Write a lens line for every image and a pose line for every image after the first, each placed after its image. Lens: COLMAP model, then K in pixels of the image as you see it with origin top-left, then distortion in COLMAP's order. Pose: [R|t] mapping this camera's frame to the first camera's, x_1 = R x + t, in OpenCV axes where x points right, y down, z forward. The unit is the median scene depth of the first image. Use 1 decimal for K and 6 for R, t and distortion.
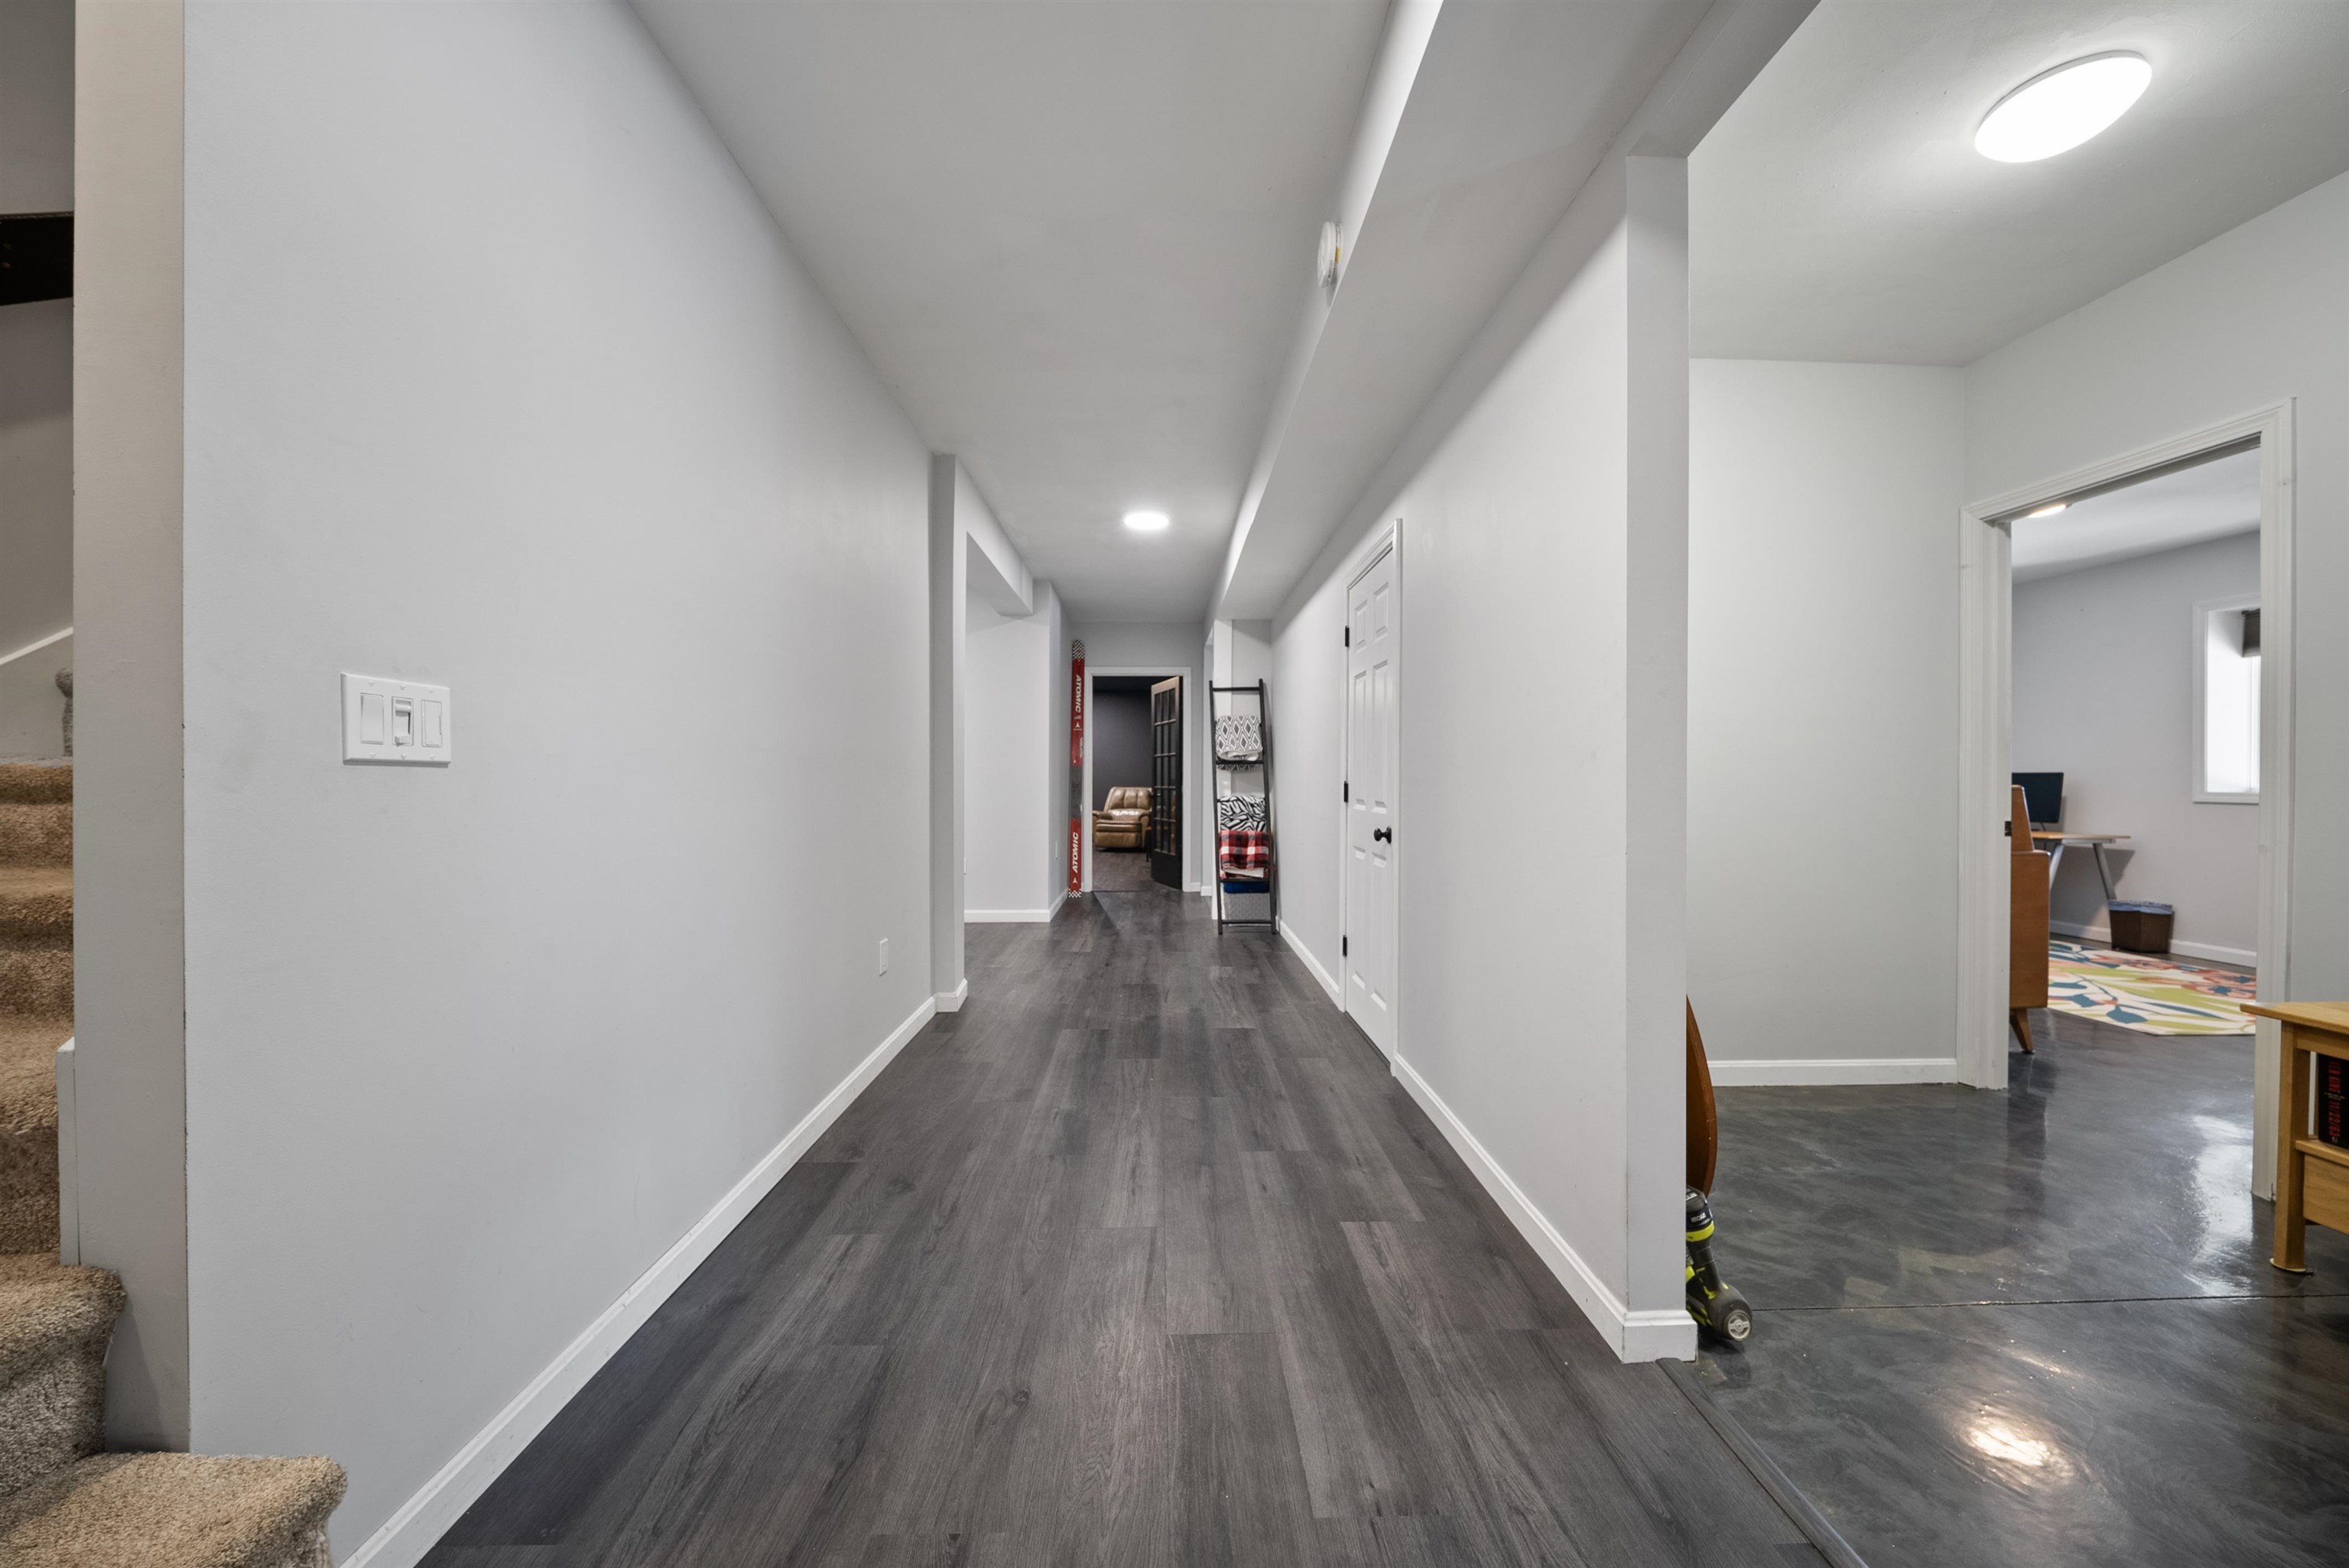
lens RADIAL K [[815.1, 0, 1177.9], [0, 815.1, 770.3], [0, 0, 1]] dist [0.011560, -0.009779]
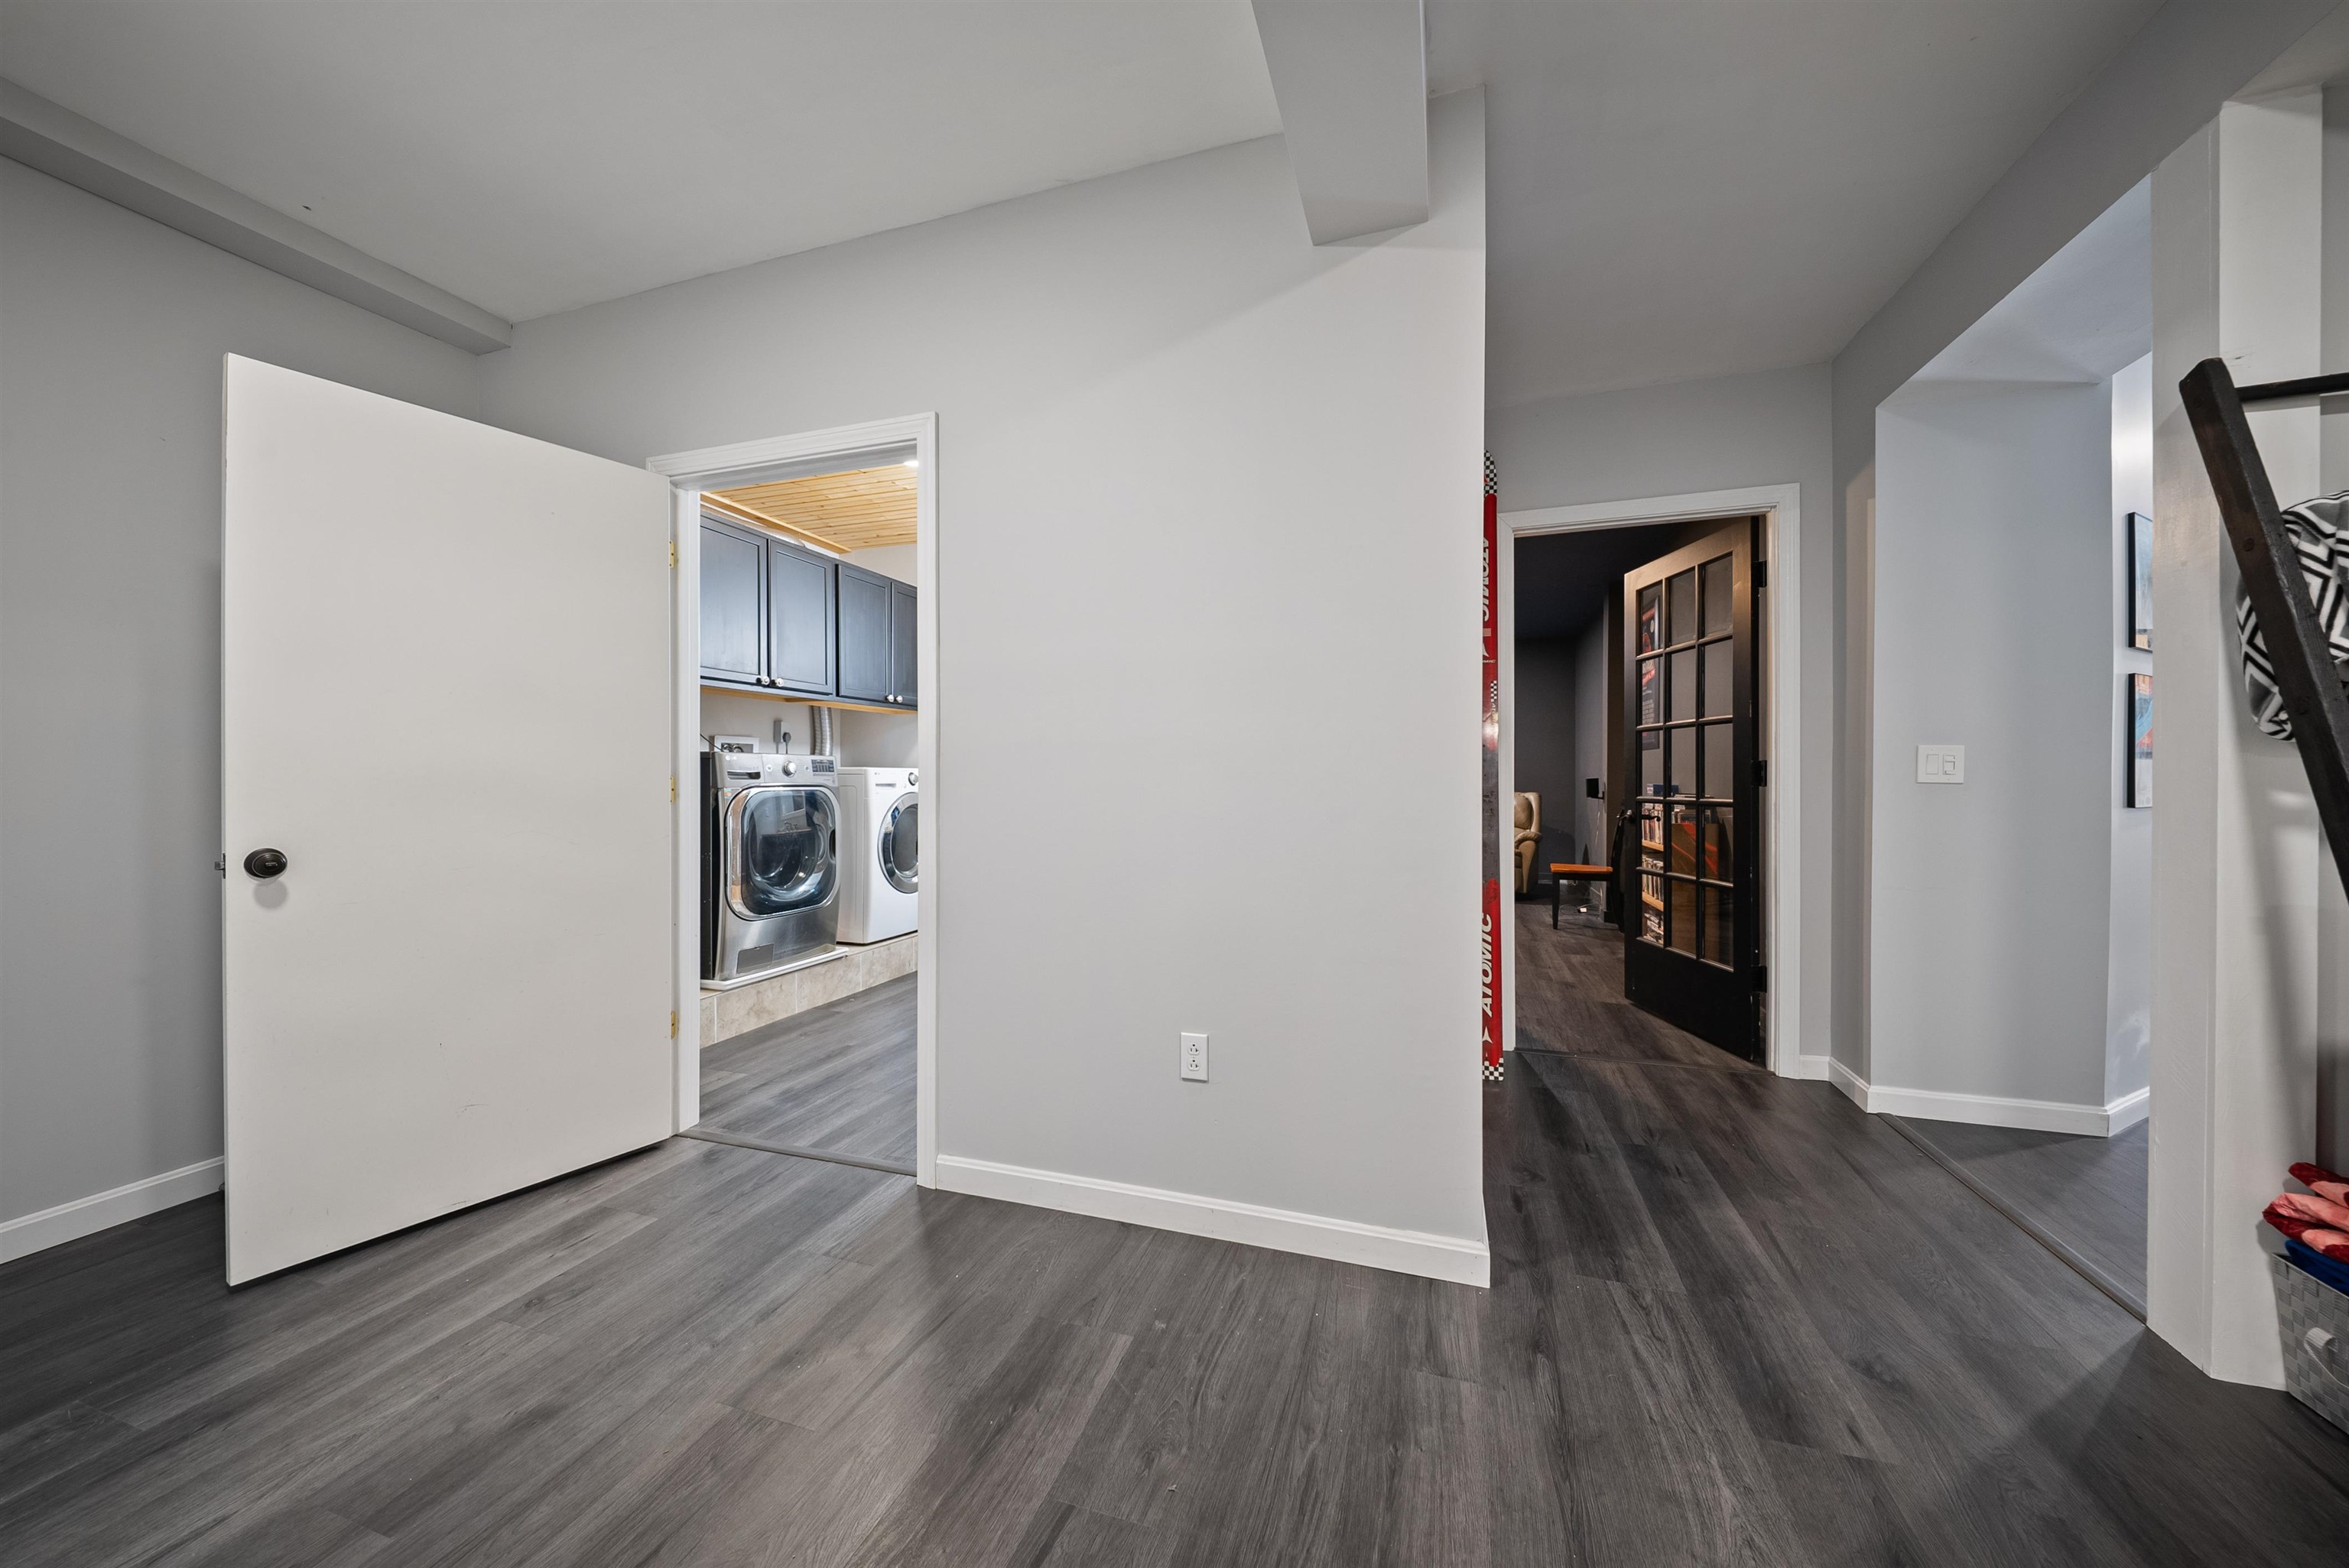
lens RADIAL K [[815.1, 0, 1177.9], [0, 815.1, 770.3], [0, 0, 1]] dist [0.011560, -0.009779]
pose [[-0.943339, -0.002293, 0.331822, 0.568141], [-0.003867, 0.999984, -0.004084, -0.008749], [-0.331808, -0.005136, -0.943333, 2.007458]]
